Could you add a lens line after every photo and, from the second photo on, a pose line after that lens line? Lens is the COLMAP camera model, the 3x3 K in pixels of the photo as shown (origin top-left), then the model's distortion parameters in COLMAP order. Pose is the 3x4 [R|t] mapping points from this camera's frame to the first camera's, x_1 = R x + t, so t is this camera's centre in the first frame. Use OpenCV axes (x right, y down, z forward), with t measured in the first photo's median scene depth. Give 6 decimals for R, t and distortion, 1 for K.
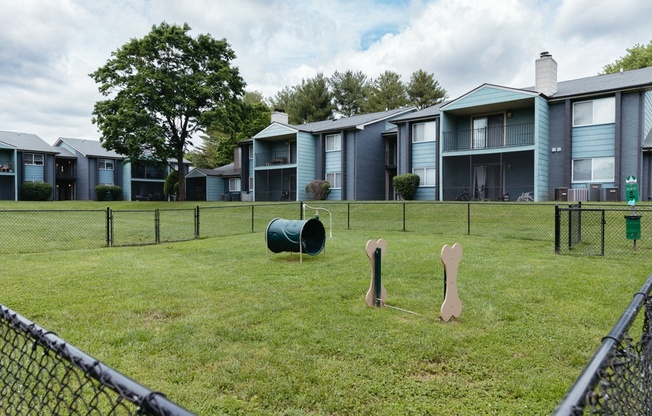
lens RADIAL K [[431.5, 0, 324.0], [0, 431.5, 211.6], [0, 0, 1]] dist [0.042073, -0.012878]
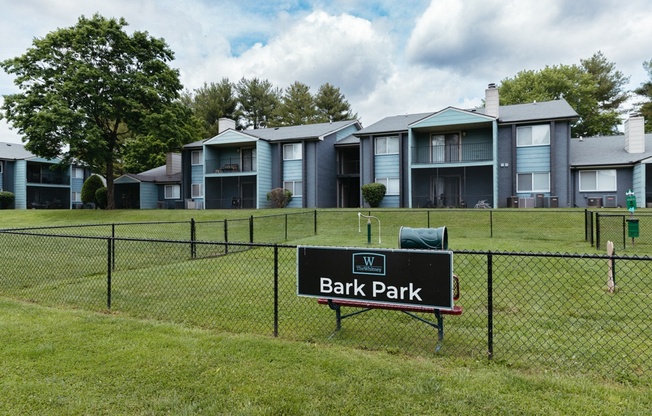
lens RADIAL K [[431.5, 0, 319.5], [0, 431.5, 206.1], [0, 0, 1]] dist [0.042073, -0.012878]
pose [[0.959402, -0.005117, 0.281997, -0.200484], [0.012517, 0.999623, -0.024447, -0.004062], [-0.281765, 0.026984, 0.959104, -0.000451]]
